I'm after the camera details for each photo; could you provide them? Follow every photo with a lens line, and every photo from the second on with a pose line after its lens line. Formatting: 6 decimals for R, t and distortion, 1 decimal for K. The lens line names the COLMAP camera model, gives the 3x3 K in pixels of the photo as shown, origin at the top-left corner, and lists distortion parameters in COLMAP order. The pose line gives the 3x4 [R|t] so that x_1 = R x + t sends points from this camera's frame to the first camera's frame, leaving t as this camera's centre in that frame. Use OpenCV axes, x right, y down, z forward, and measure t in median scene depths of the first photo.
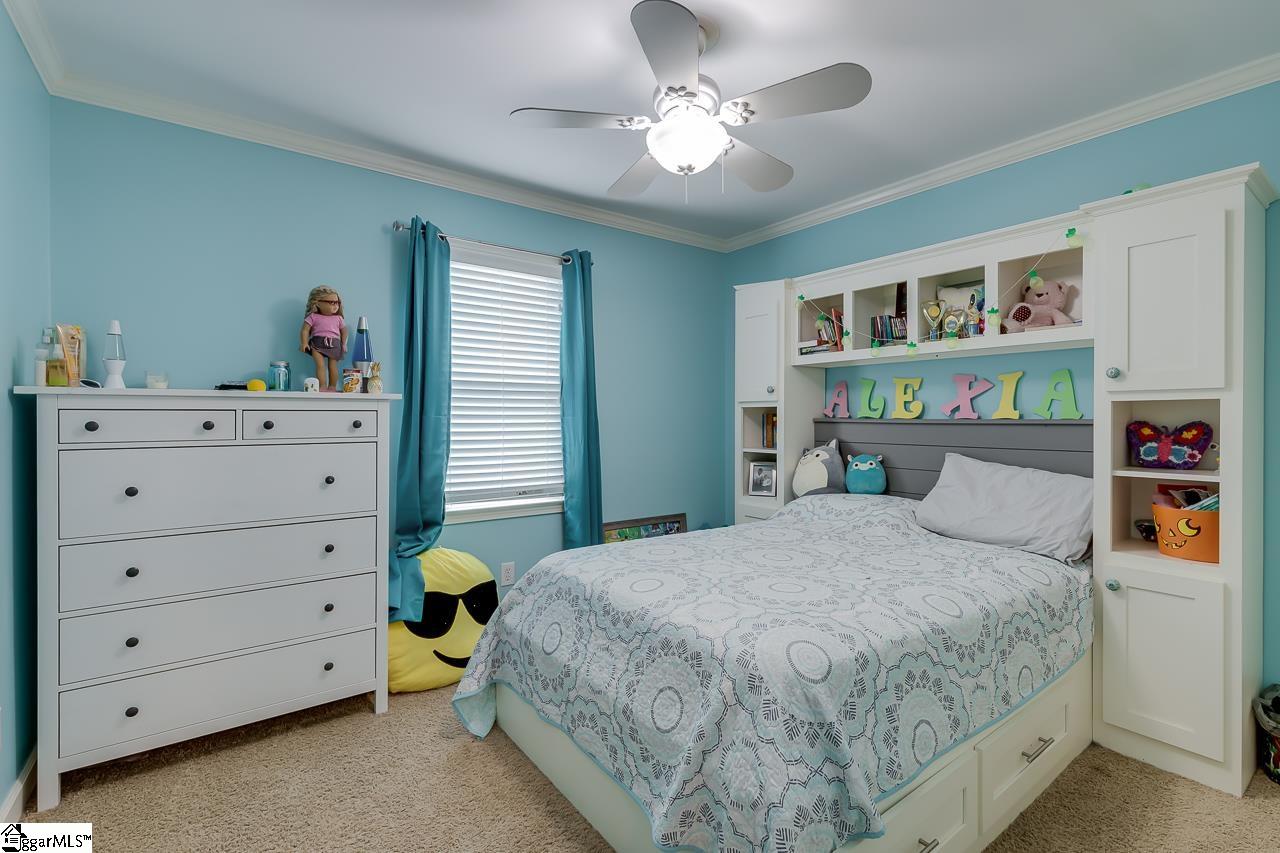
lens RADIAL K [[576.4, 0, 649.1], [0, 576.4, 417.5], [0, 0, 1]] dist [0.008318, -0.000448]
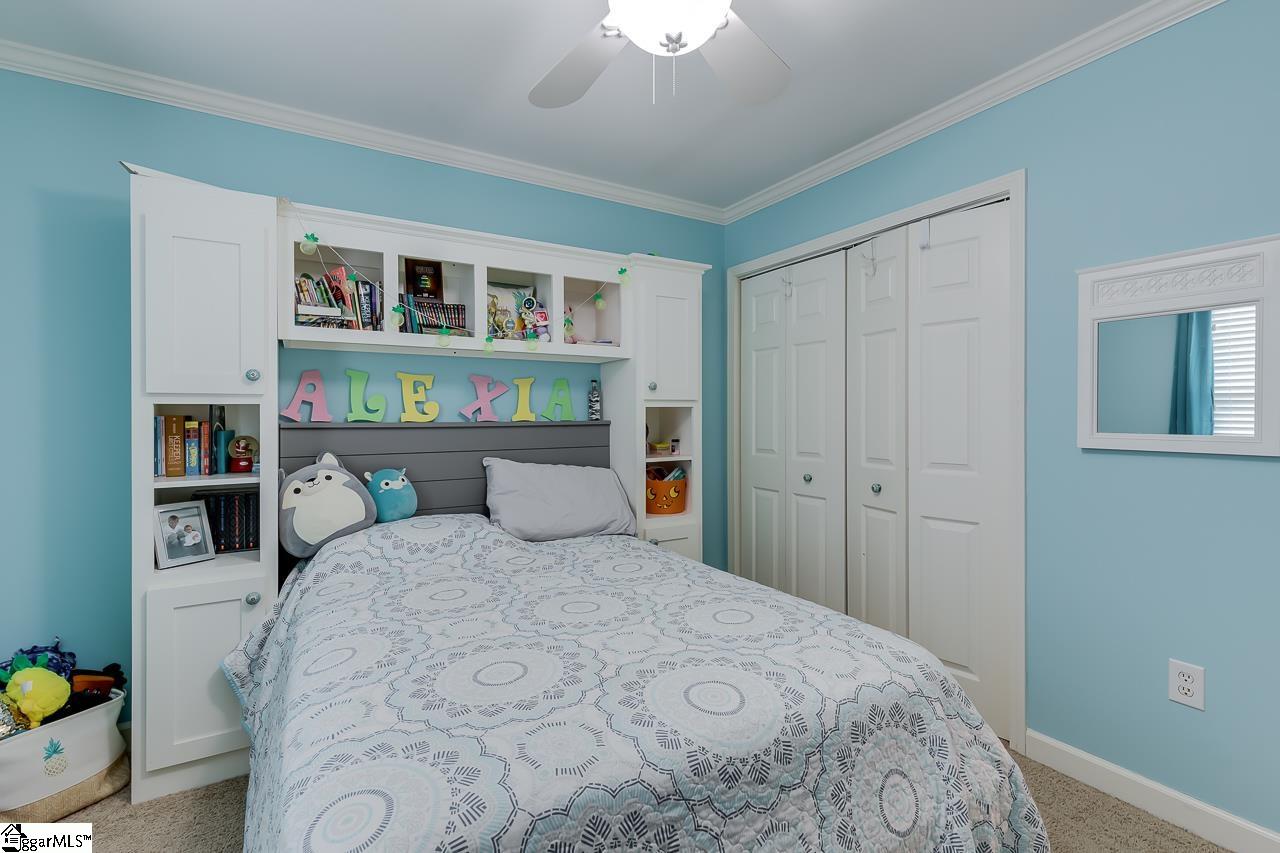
lens RADIAL K [[576.4, 0, 642.6], [0, 576.4, 421.3], [0, 0, 1]] dist [0.008318, -0.000448]
pose [[0.112813, -0.008365, 0.993581, -0.410417], [0.006128, 0.999951, 0.007723, -0.004438], [-0.993597, 0.005218, 0.112858, 0.667412]]
